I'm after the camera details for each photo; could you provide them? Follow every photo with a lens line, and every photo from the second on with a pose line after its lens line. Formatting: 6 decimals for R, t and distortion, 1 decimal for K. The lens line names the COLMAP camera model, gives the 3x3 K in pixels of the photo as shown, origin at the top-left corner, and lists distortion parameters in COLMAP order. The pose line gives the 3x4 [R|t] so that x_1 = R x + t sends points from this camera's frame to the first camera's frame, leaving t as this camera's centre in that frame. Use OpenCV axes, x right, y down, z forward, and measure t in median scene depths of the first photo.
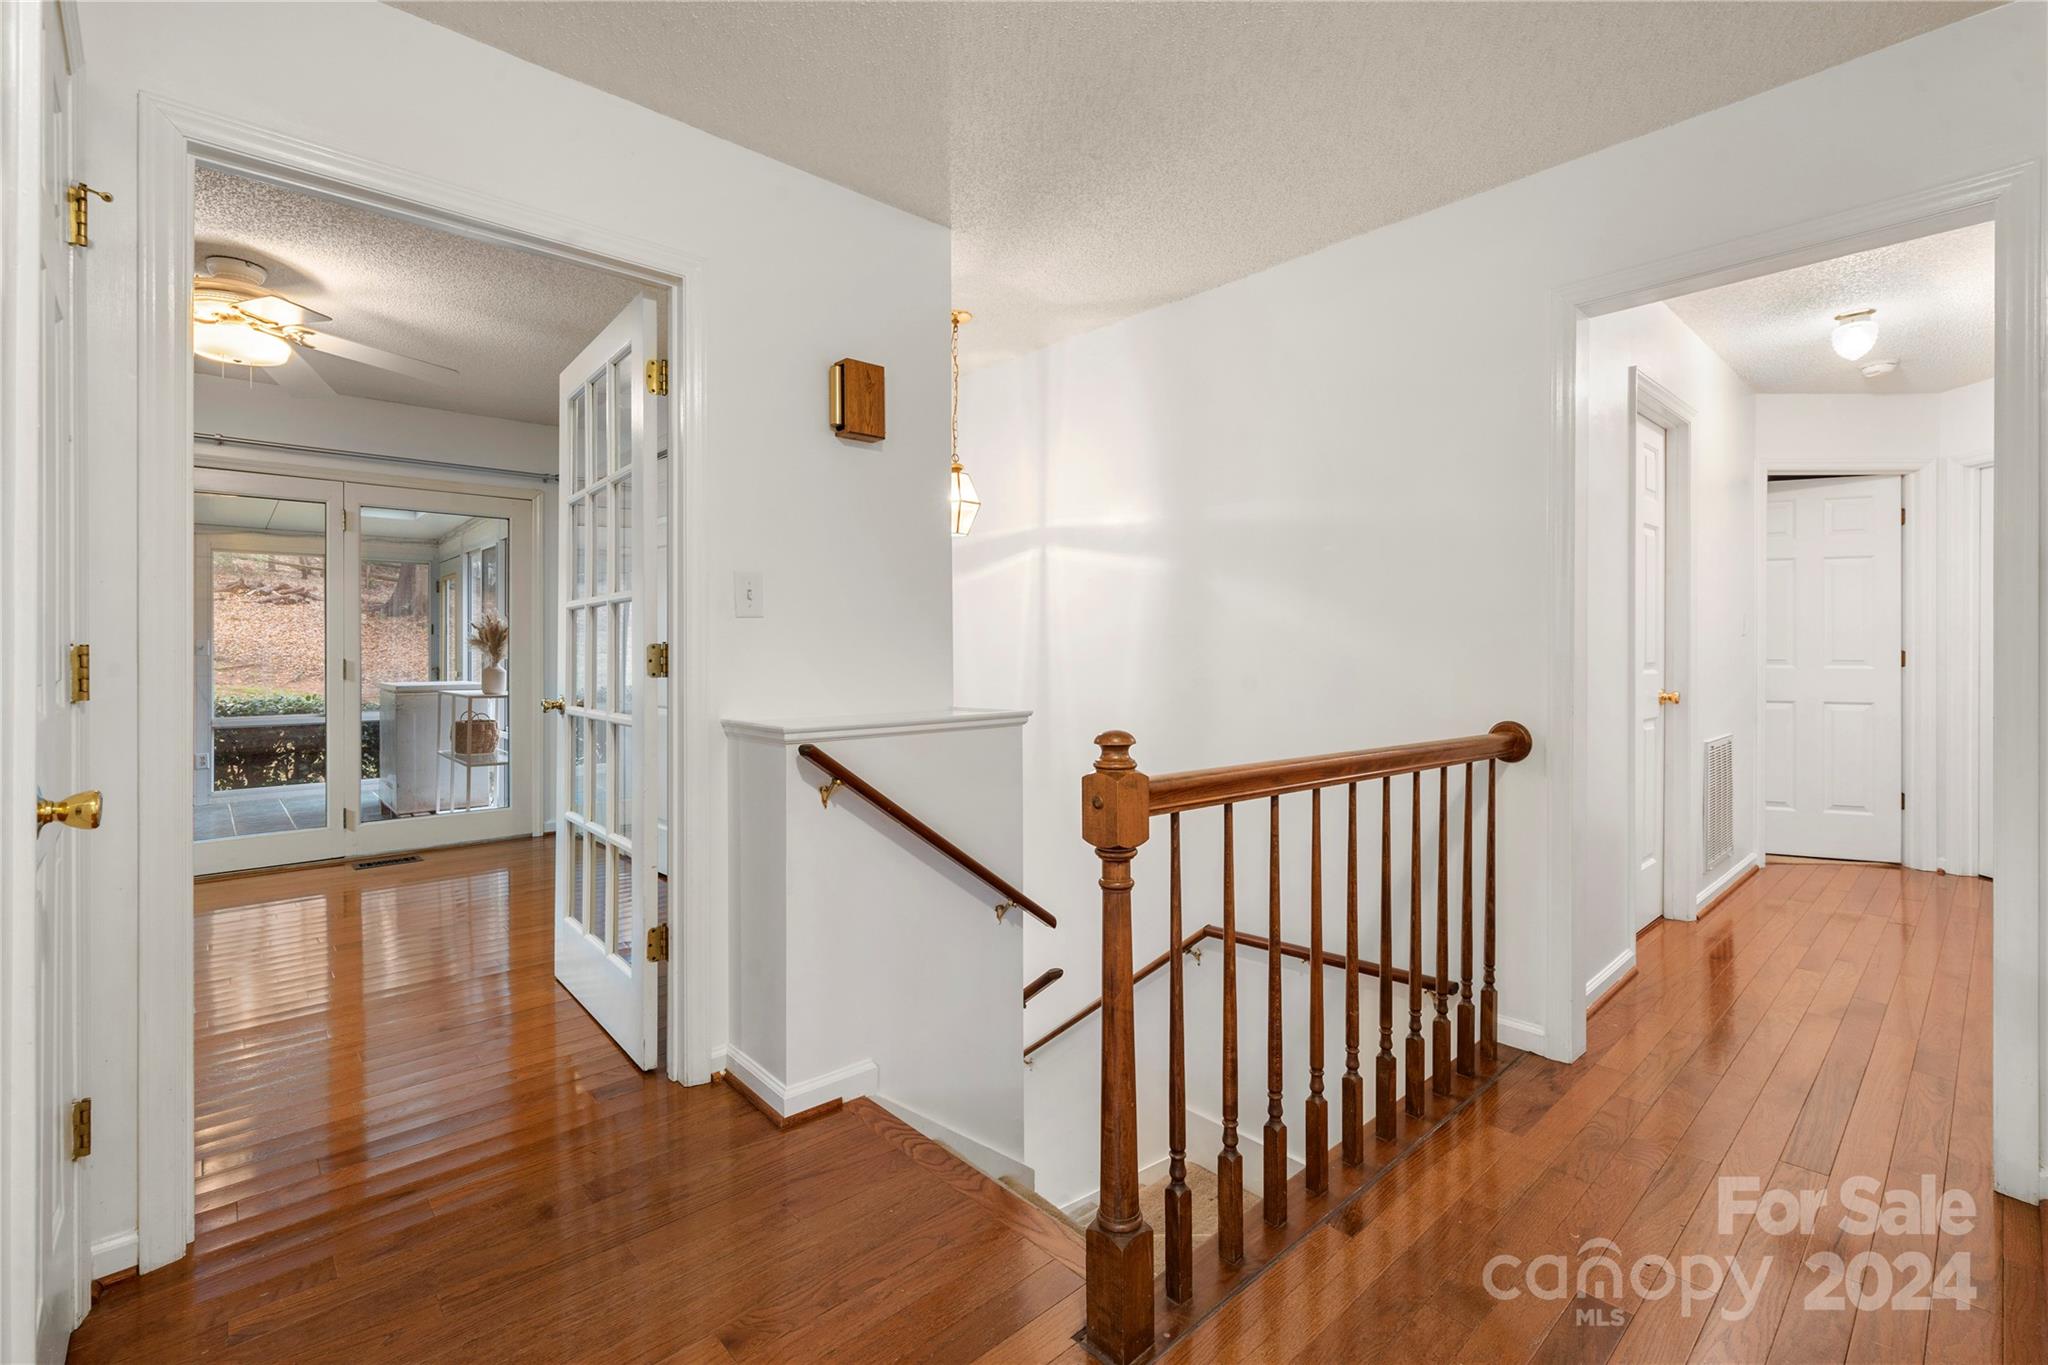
lens RADIAL K [[902.3, 0, 1020.3], [0, 902.3, 654.0], [0, 0, 1]] dist [0.001132, -0.000021]
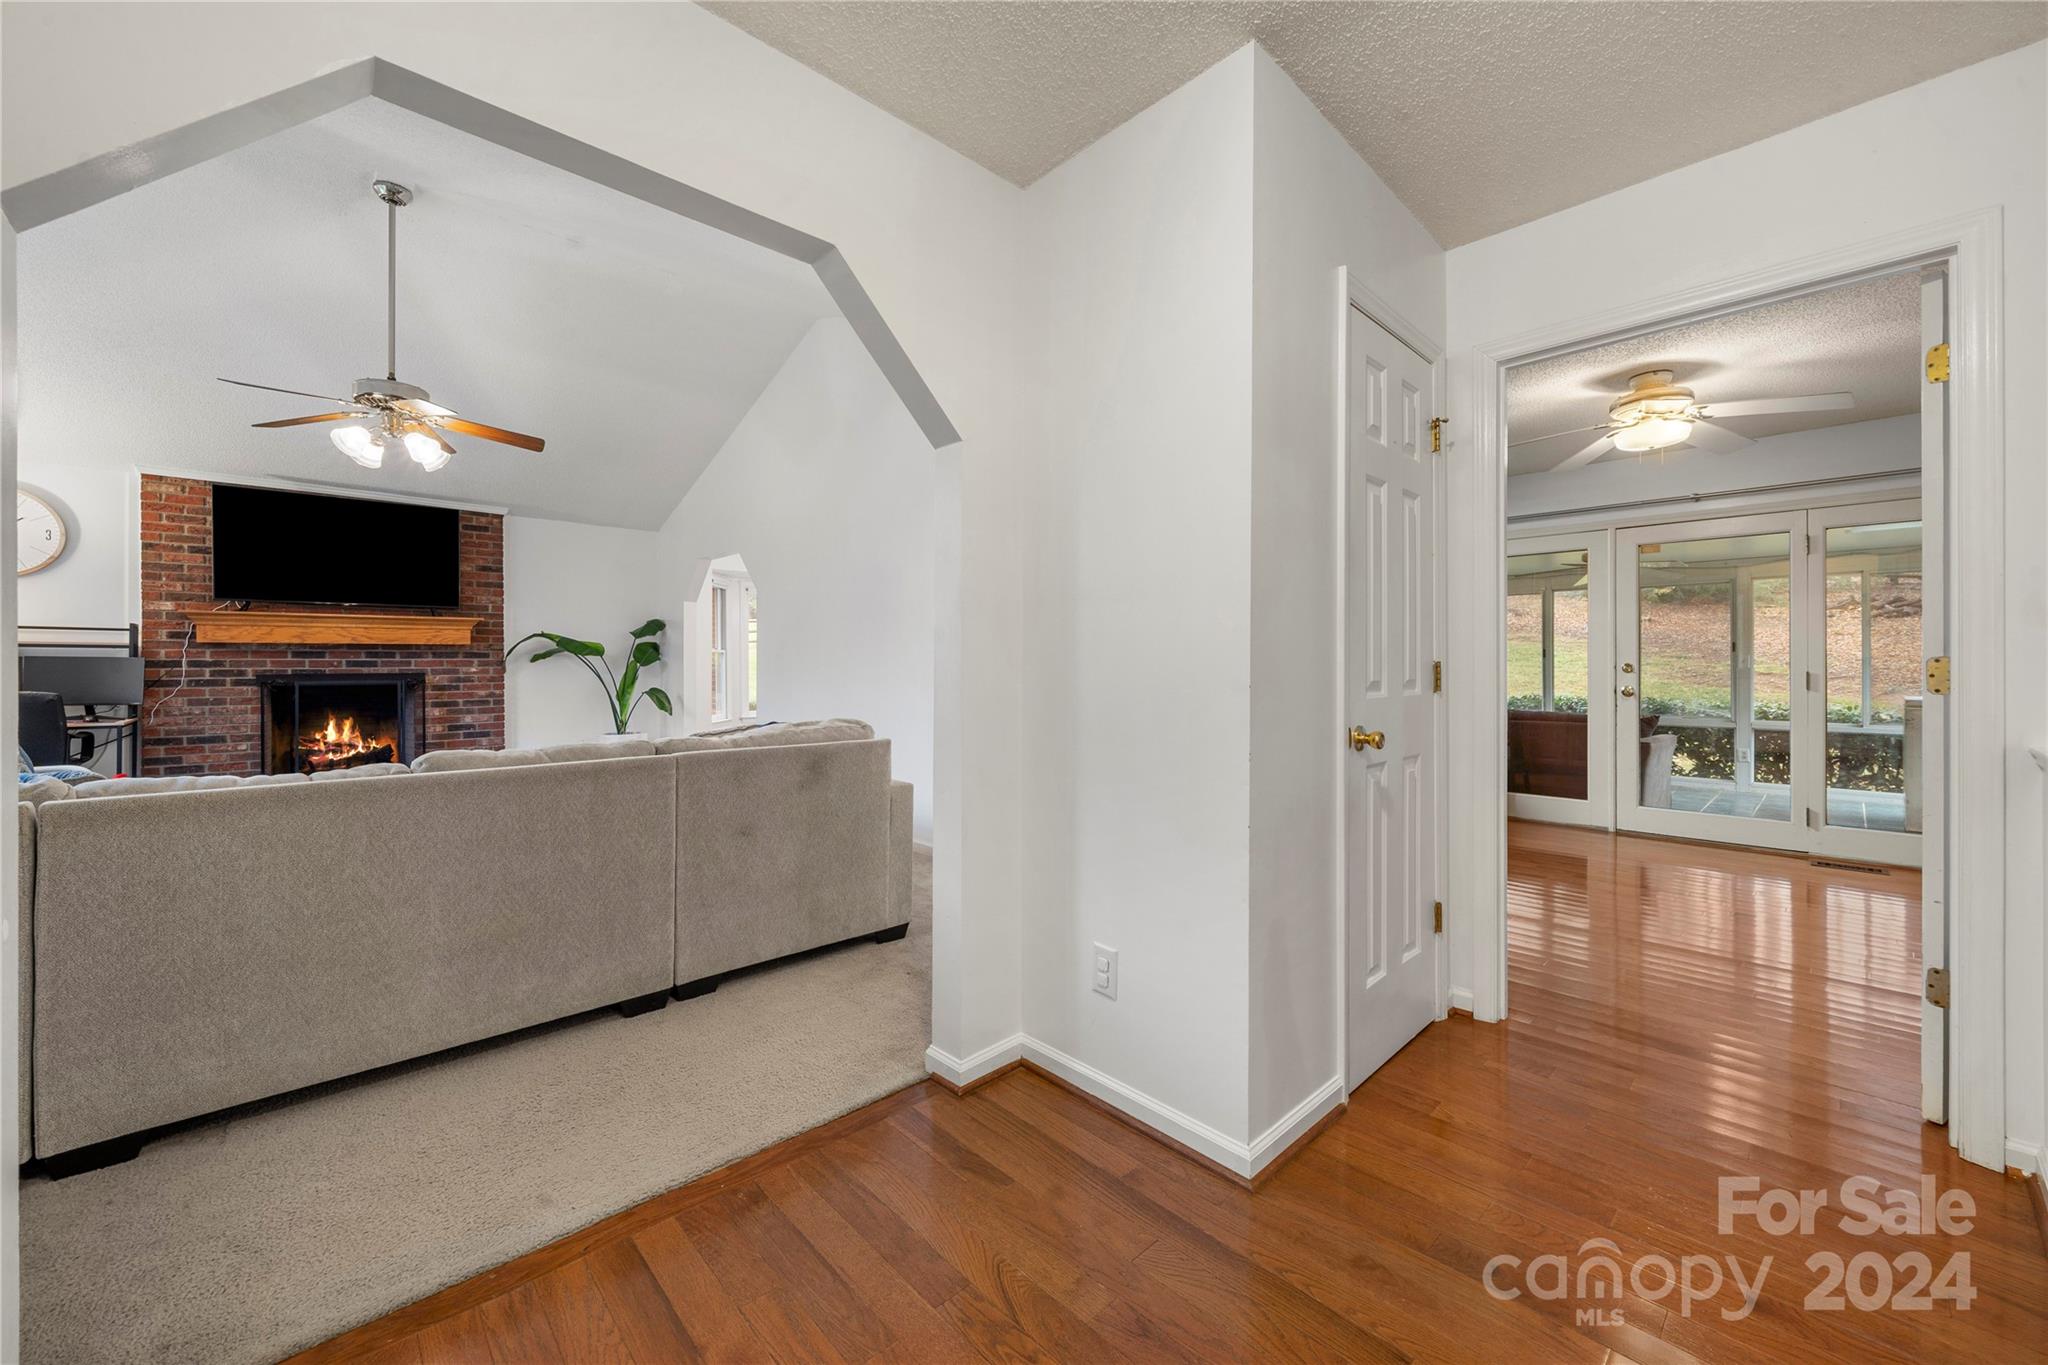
lens RADIAL K [[783.0, 0, 1024.0], [0, 783.0, 682.5], [0, 0, 1]] dist [-0.000212, 0.000006]
pose [[0.020061, 0.023449, -0.999524, 0.267434], [-0.002534, 0.999723, 0.023403, -0.001272], [0.999796, 0.002064, 0.020115, 0.046410]]
